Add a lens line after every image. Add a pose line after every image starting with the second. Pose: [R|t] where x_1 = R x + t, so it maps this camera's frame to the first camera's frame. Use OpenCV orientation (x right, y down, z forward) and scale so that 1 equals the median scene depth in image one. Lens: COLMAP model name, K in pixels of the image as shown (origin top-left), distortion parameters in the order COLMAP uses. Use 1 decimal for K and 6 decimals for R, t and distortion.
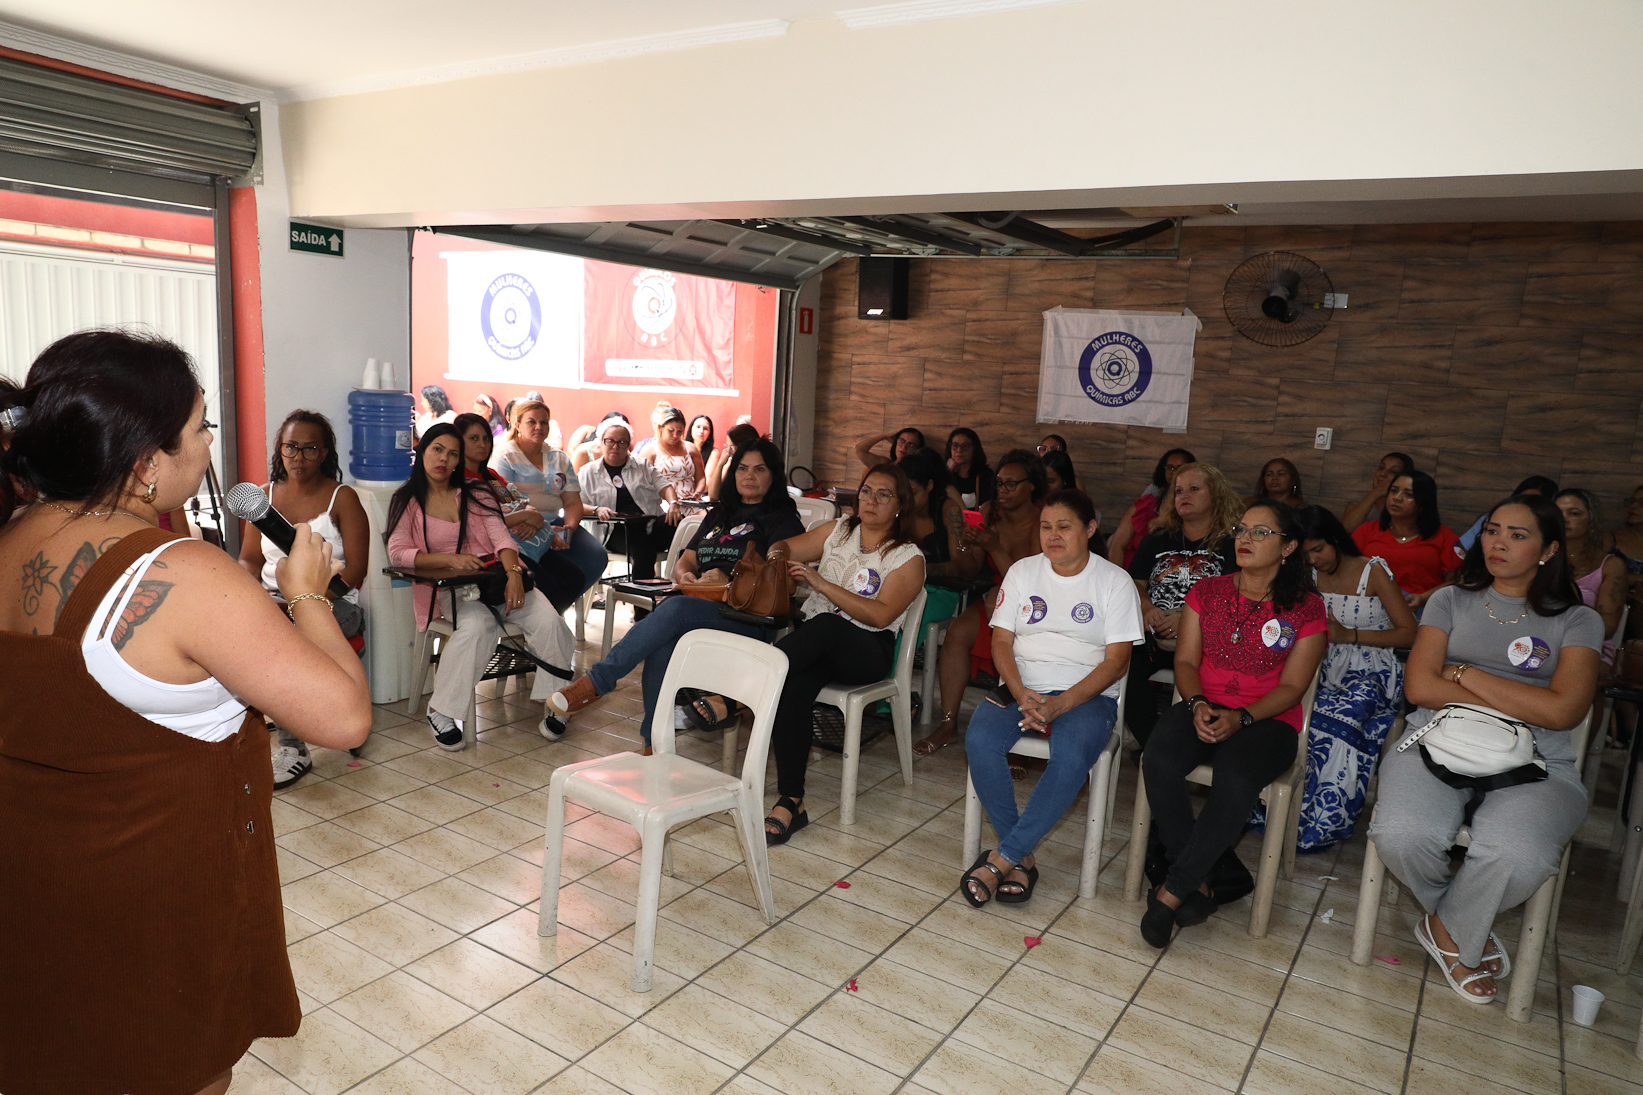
lens RADIAL K [[1069.0, 0, 817.9], [0, 1069.0, 550.4], [0, 0, 1]] dist [-0.015264, 0.010745]
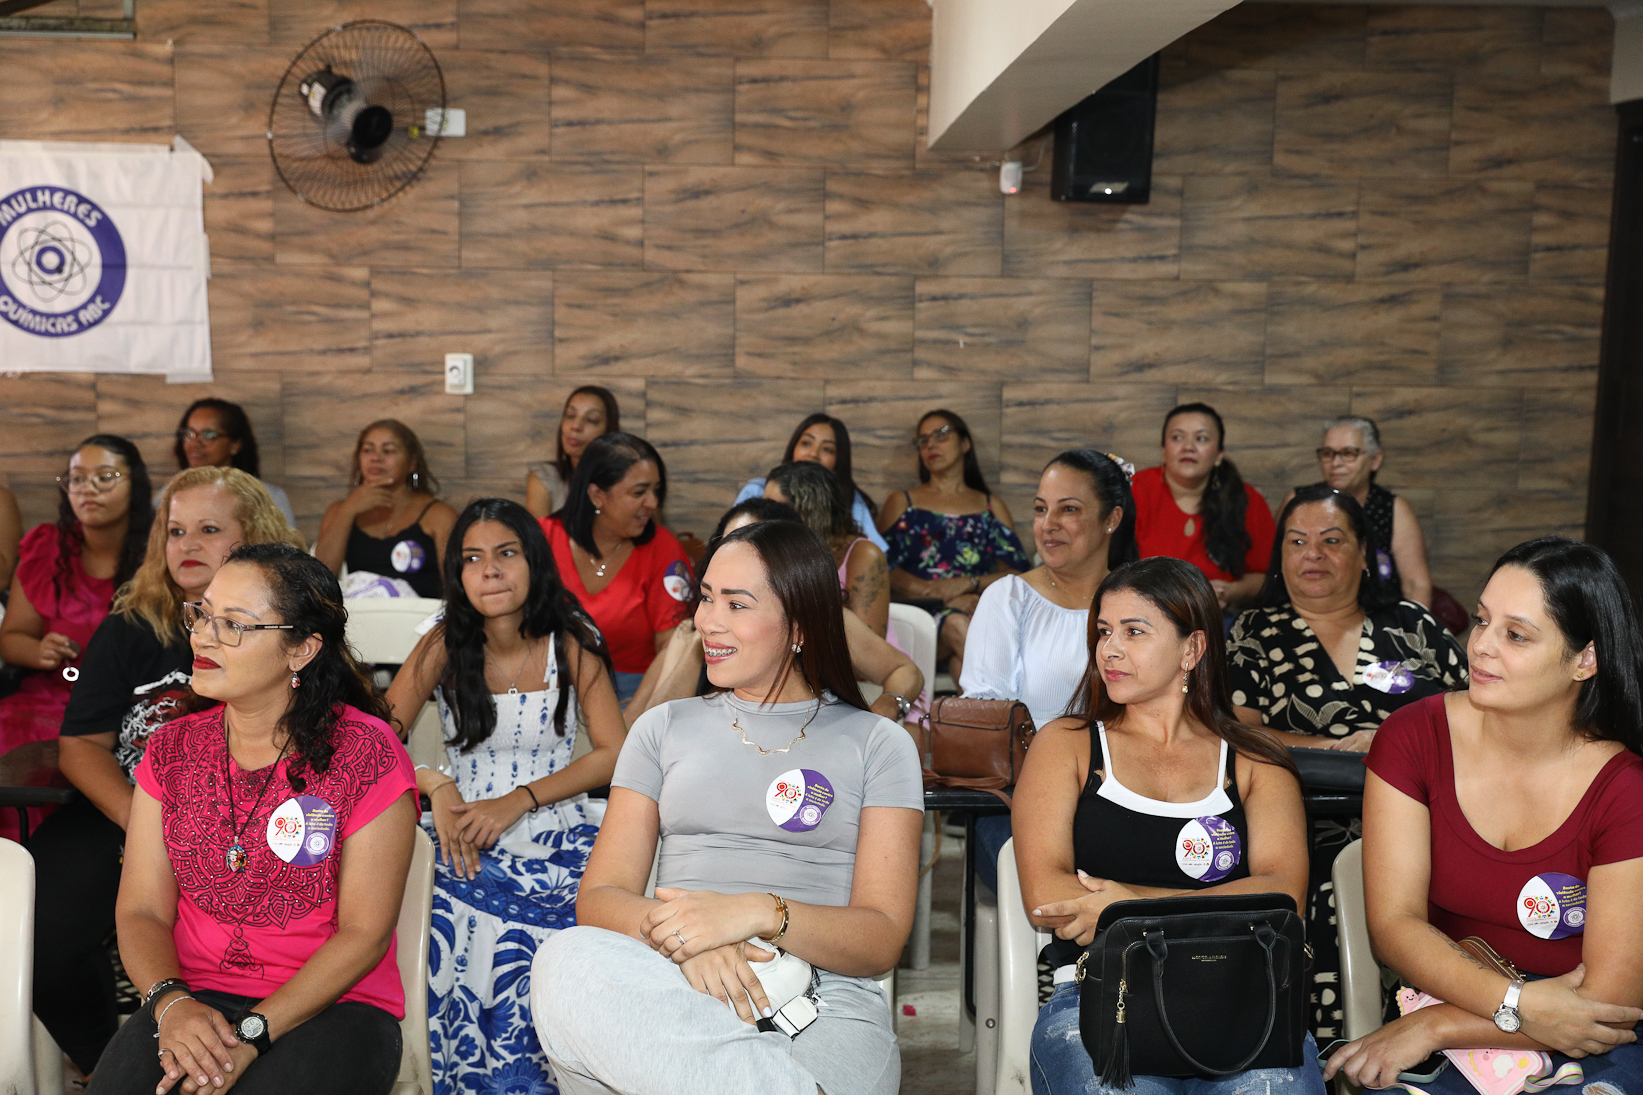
lens RADIAL K [[1886.5, 0, 827.5], [0, 1886.5, 543.6], [0, 0, 1]] dist [0.009470, 0.000000]
pose [[0.831500, -0.120142, 0.542377, 0.102687], [0.126639, 0.991621, 0.025507, -0.020789], [-0.540897, 0.047477, 0.839748, 0.094562]]
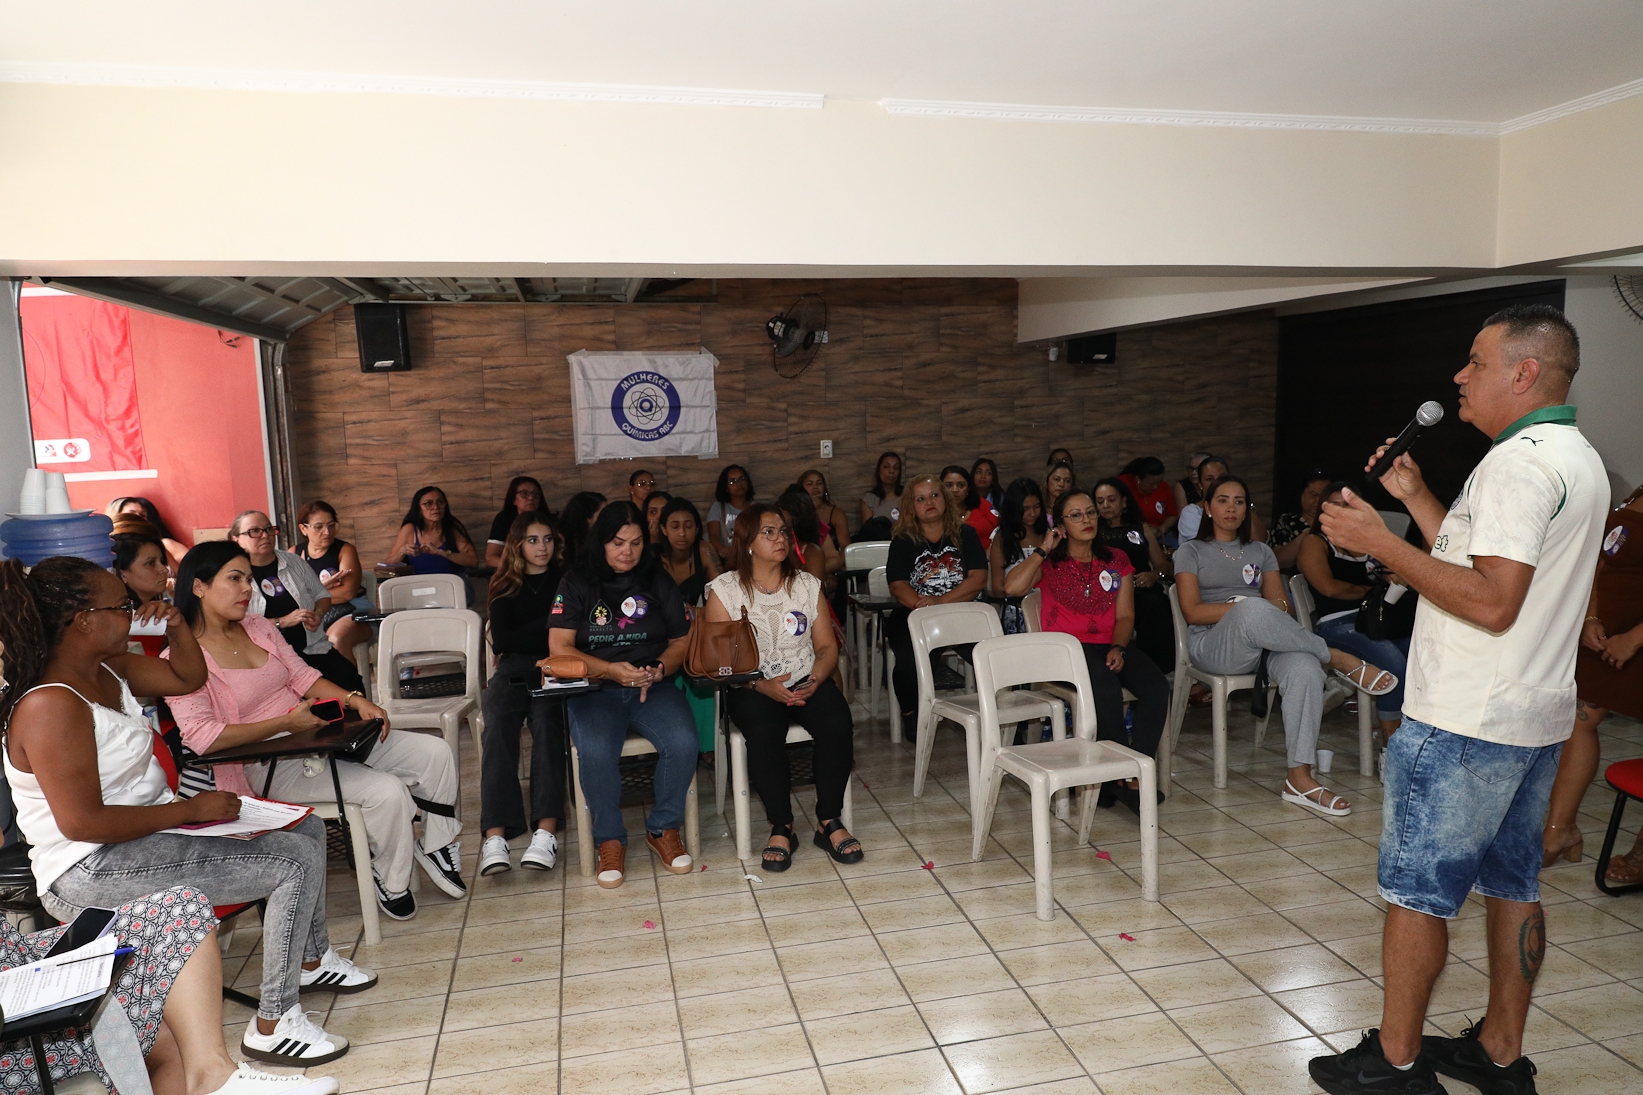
lens RADIAL K [[1069.0, 0, 835.7], [0, 1069.0, 563.1], [0, 0, 1]] dist [-0.015264, 0.010745]
pose [[0.698954, -0.174398, 0.693577, -0.421533], [0.187113, 0.980624, 0.058011, -0.049121], [-0.690255, 0.089230, 0.718043, 0.132869]]
